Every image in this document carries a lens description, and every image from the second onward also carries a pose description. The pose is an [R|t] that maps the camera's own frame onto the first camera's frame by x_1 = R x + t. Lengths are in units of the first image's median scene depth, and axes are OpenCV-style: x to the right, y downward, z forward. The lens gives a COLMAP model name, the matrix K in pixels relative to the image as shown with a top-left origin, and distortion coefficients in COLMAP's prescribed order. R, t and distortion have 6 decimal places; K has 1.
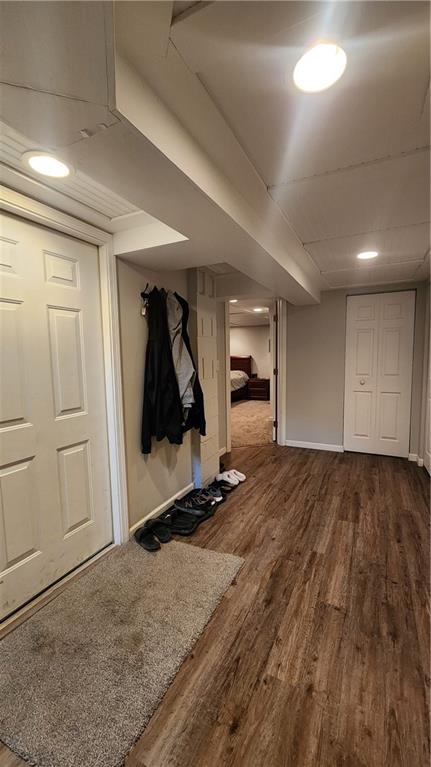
lens RADIAL K [[313.4, 0, 215.5], [0, 313.4, 383.5], [0, 0, 1]] dist [0.000028, 0.000036]
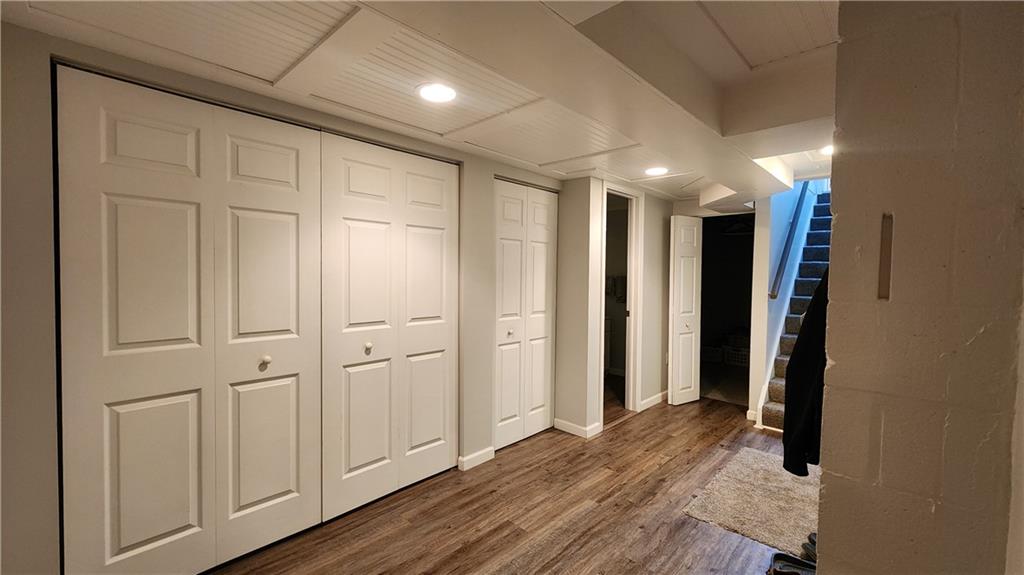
lens RADIAL K [[418.4, 0, 512.0], [0, 418.4, 287.5], [0, 0, 1]] dist [0.000028, 0.000036]
pose [[-0.957017, -0.005411, 0.289983, 0.215461], [0.029166, 0.992962, 0.114783, -0.205186], [-0.288563, 0.118306, -0.950124, 2.163386]]
